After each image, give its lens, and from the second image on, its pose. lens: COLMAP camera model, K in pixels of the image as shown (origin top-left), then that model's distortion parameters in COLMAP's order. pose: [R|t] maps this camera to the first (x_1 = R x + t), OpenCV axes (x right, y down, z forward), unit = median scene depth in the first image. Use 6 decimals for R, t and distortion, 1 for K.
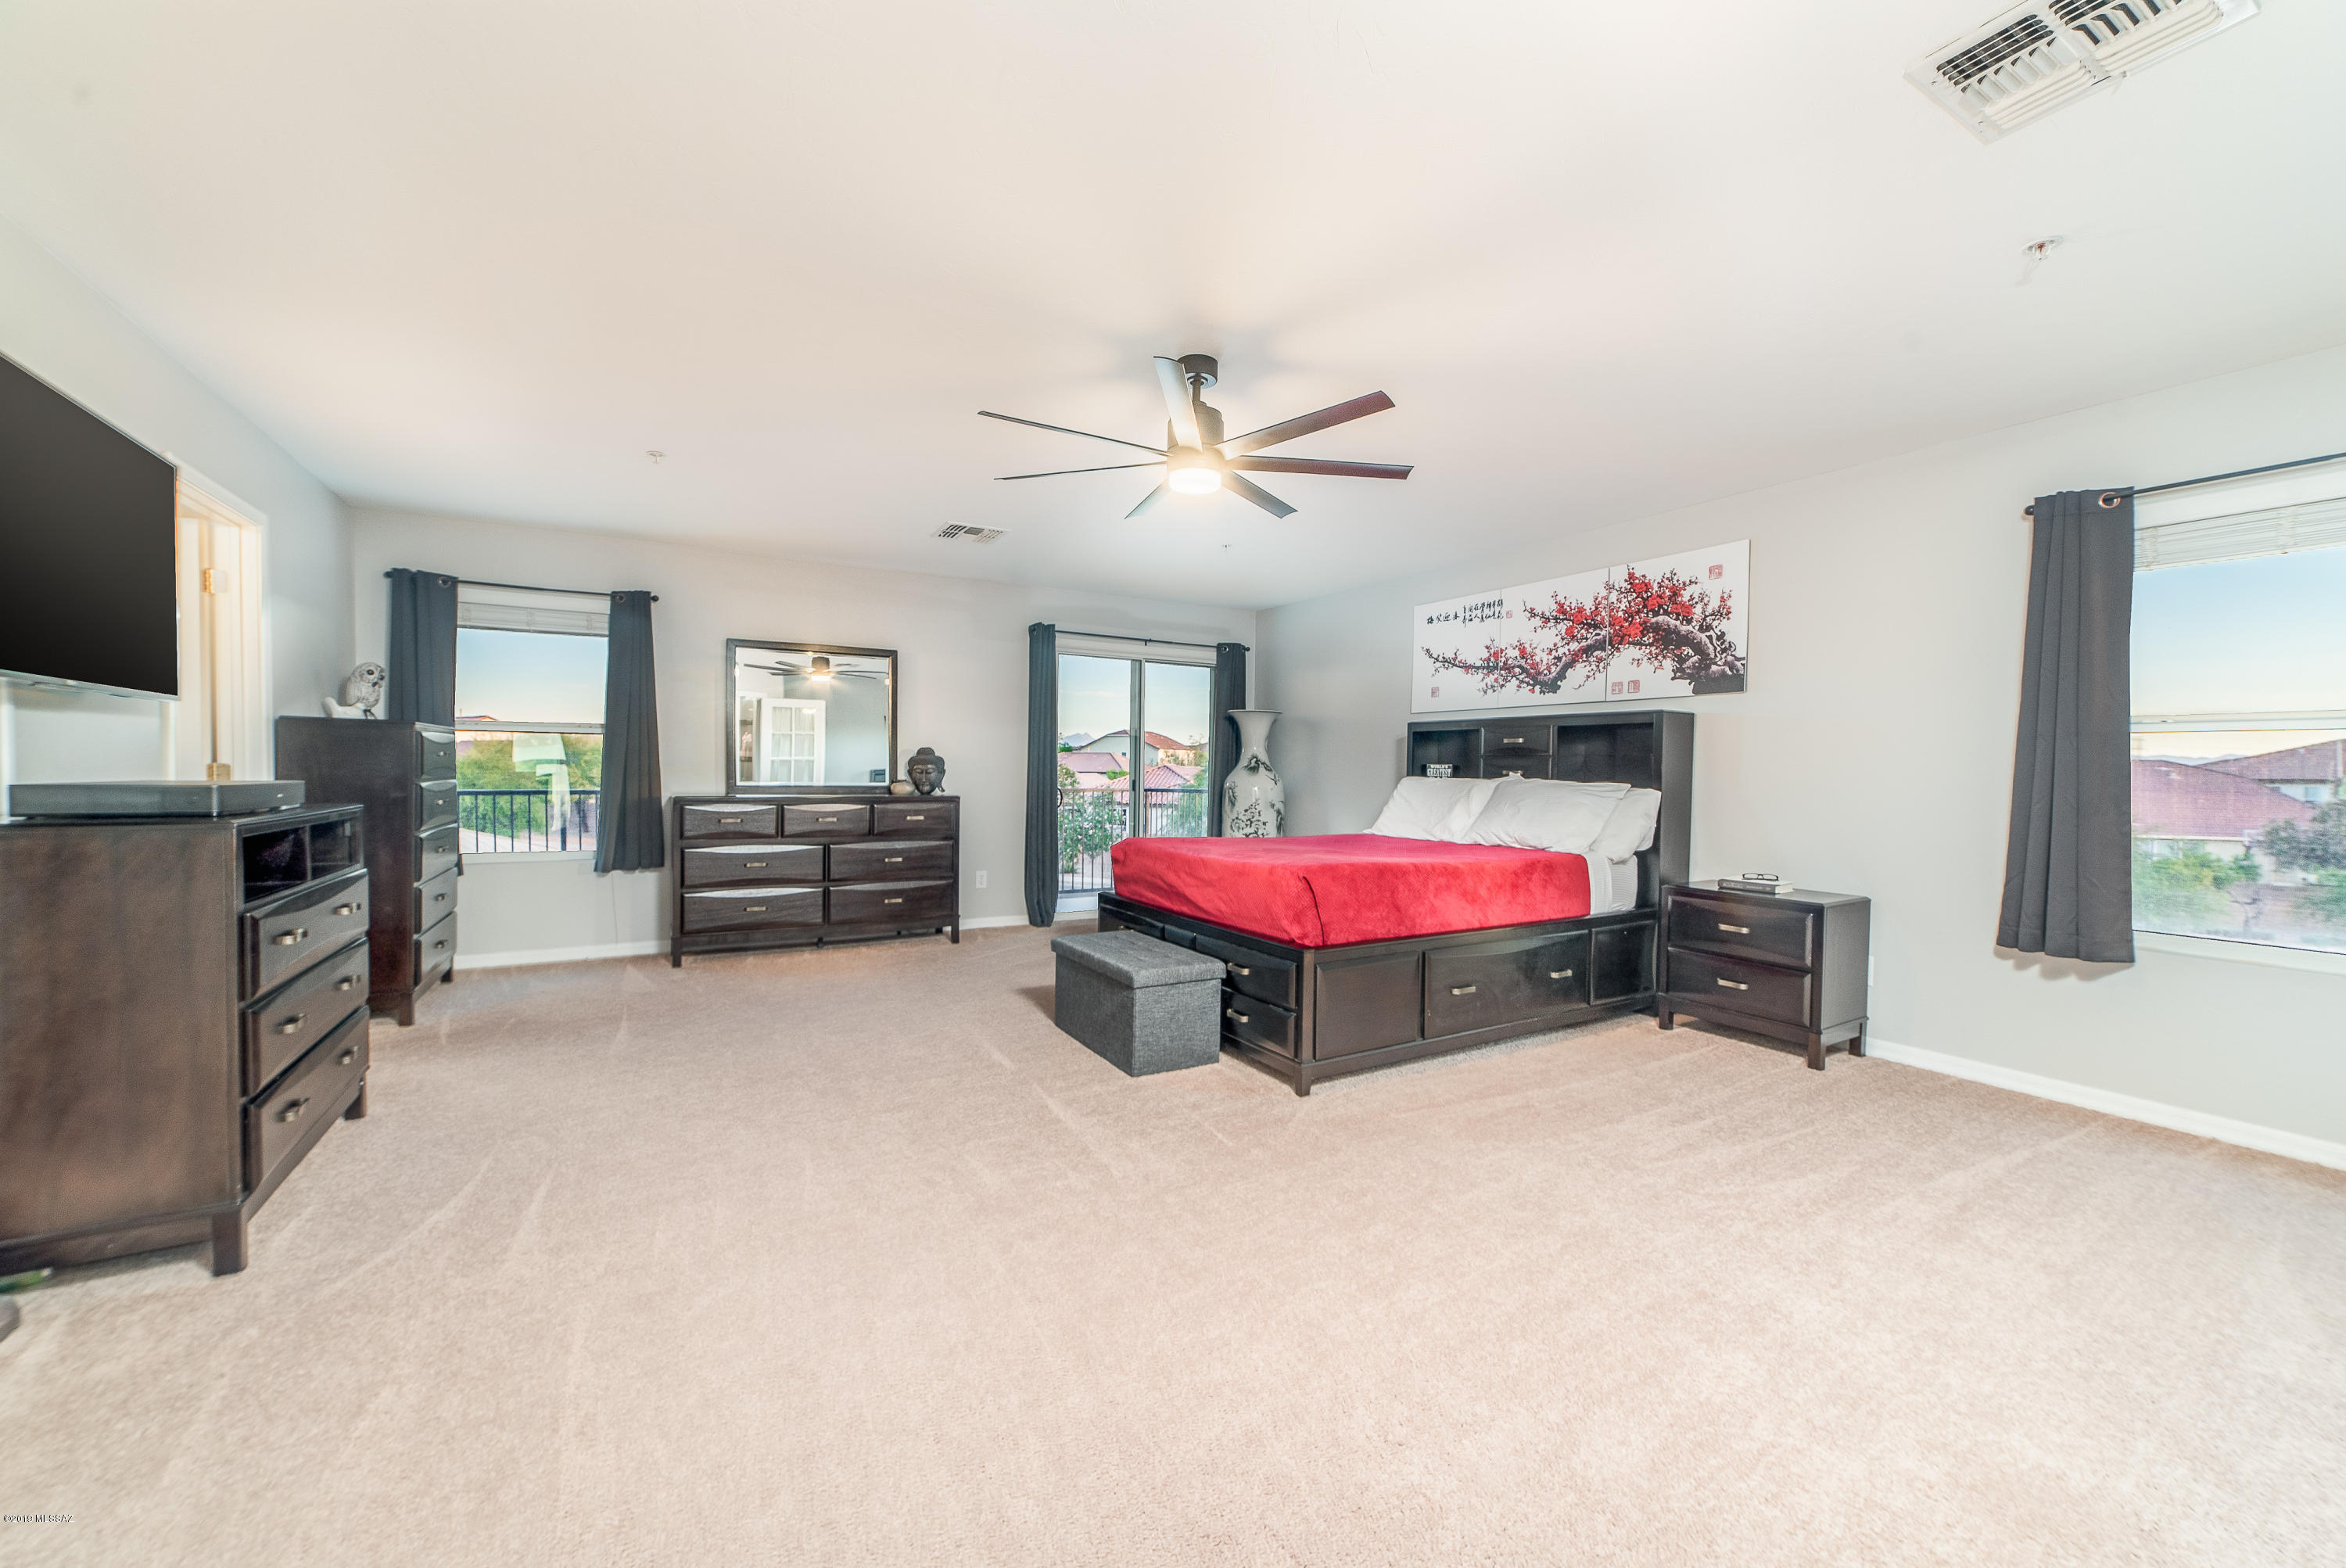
lens RADIAL K [[913.6, 0, 1176.7], [0, 913.6, 785.3], [0, 0, 1]] dist [-0.014626, 0.004100]
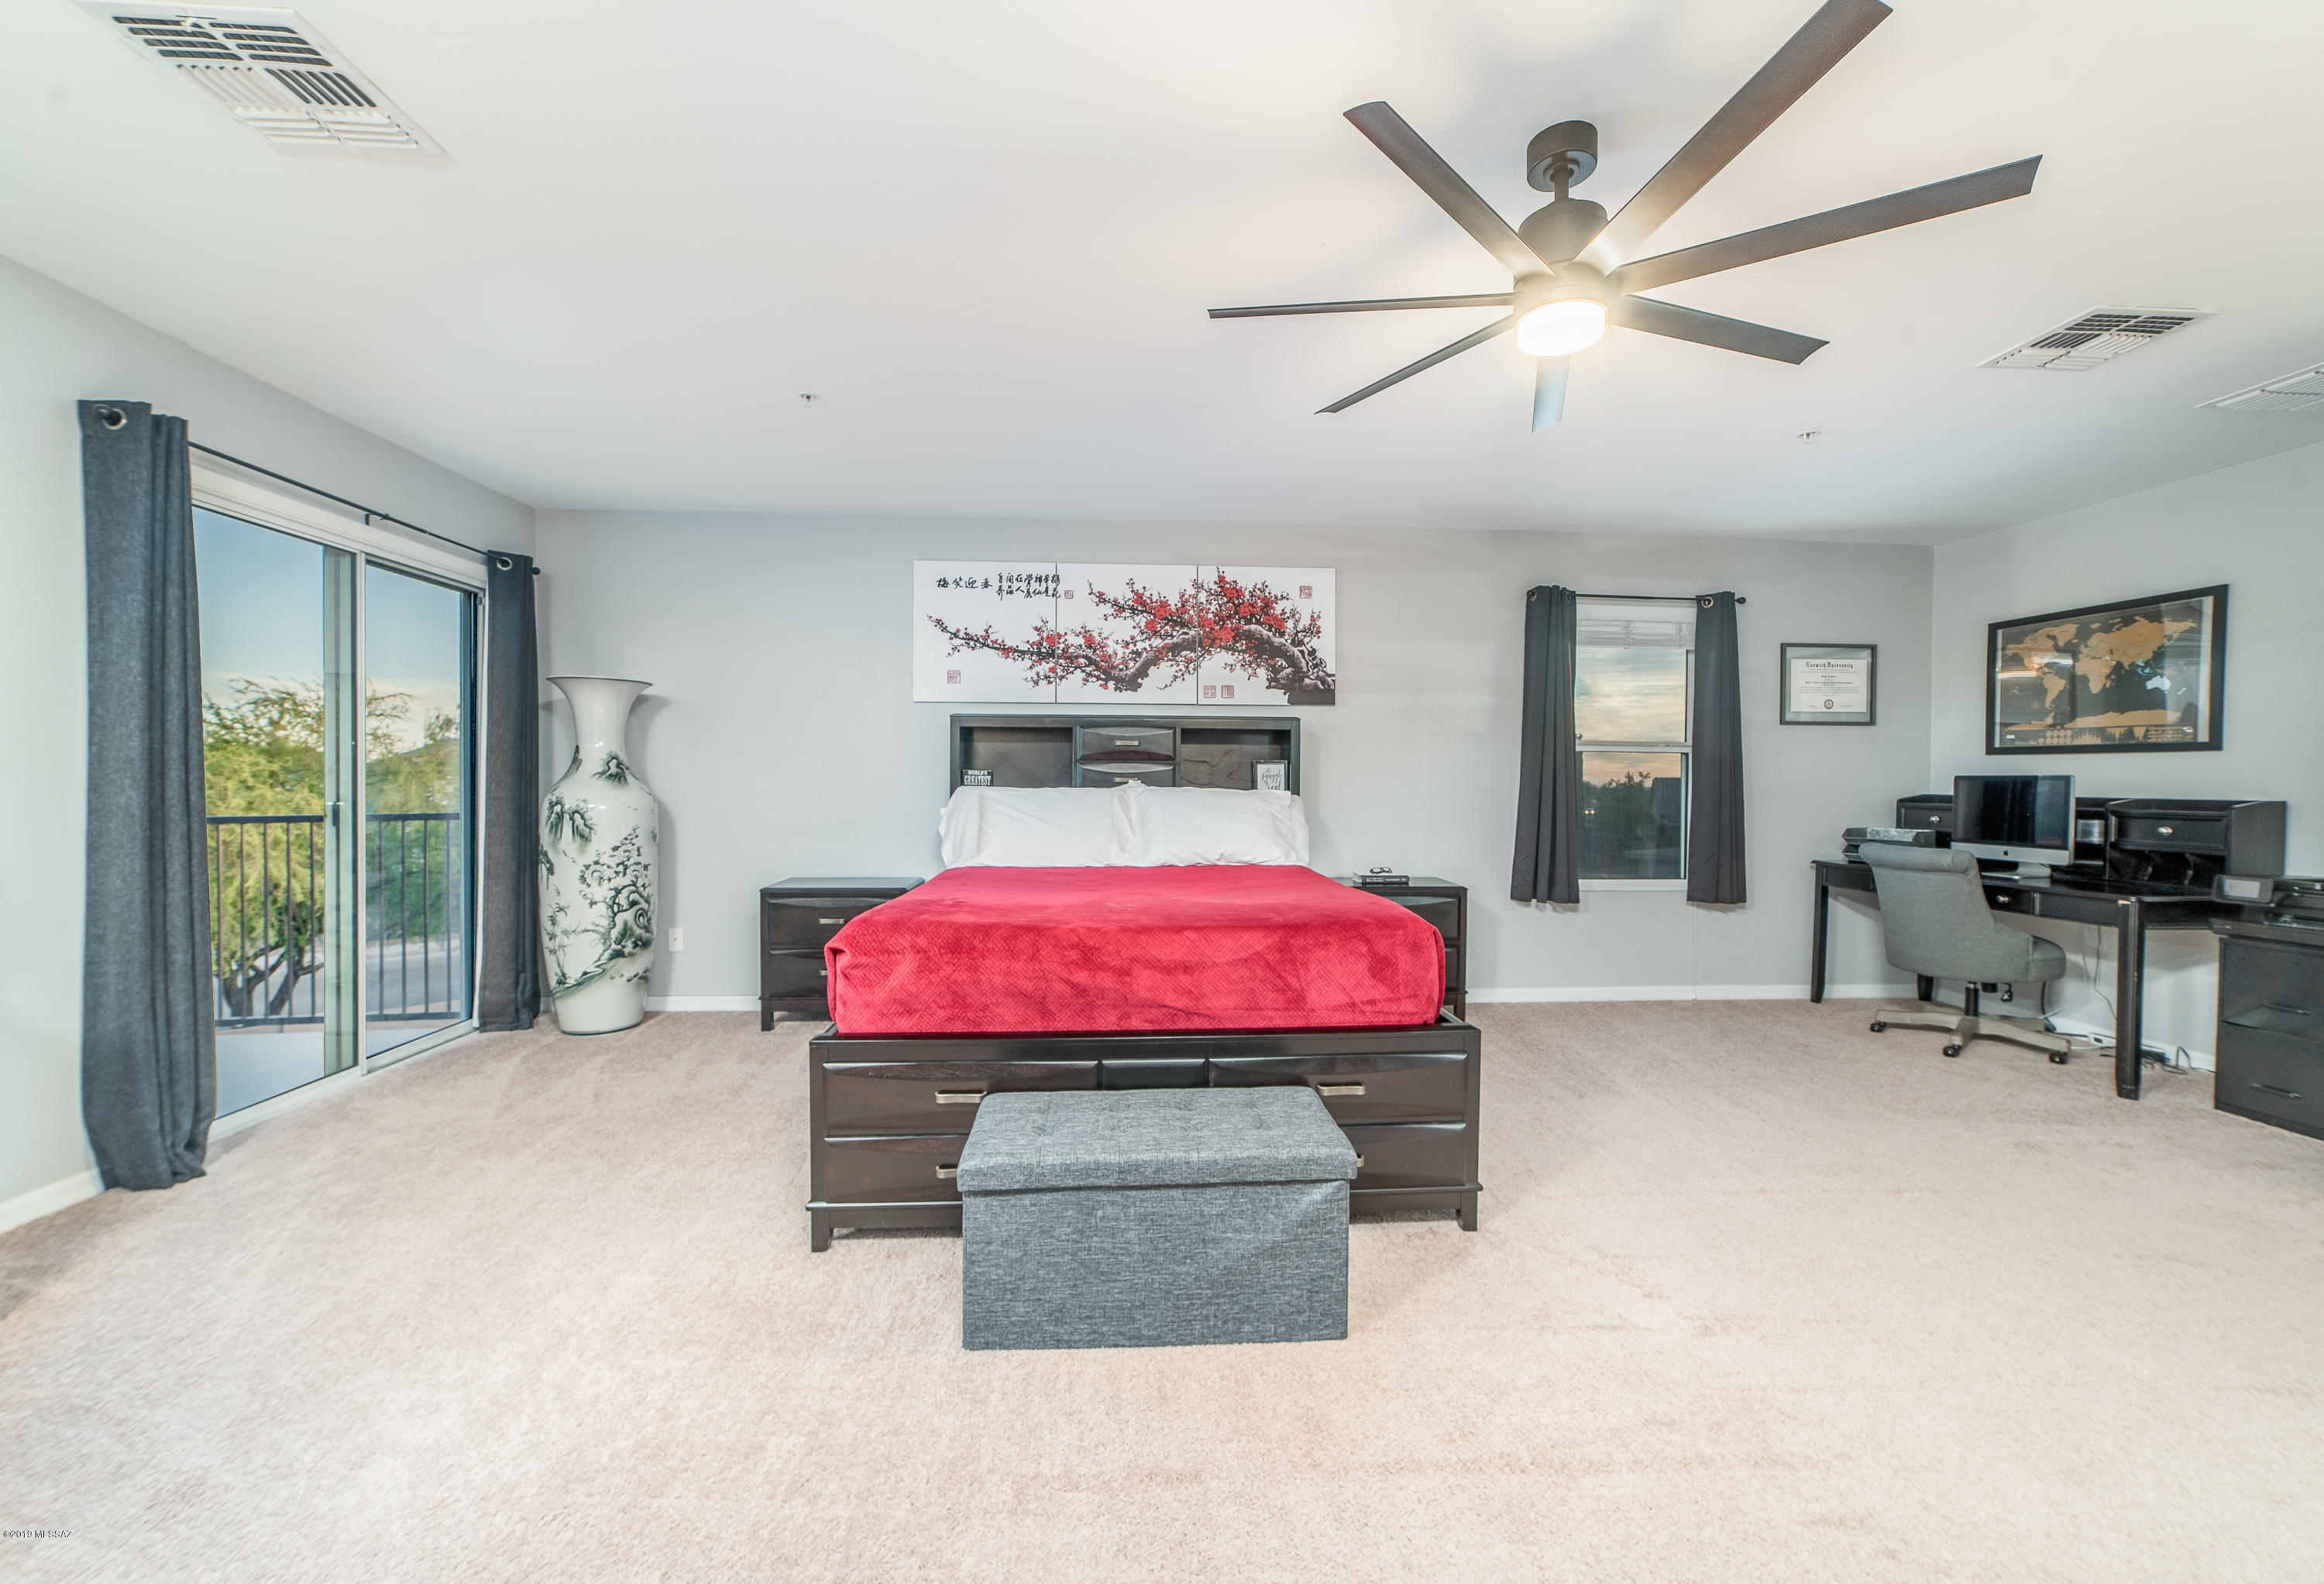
lens RADIAL K [[921.3, 0, 1165.7], [0, 921.3, 792.0], [0, 0, 1]] dist [-0.004469, -0.000059]
pose [[0.444531, -0.025068, 0.895413, -0.408128], [0.017455, 0.999661, 0.019321, -0.018574], [-0.895594, 0.007041, 0.444817, 0.581642]]
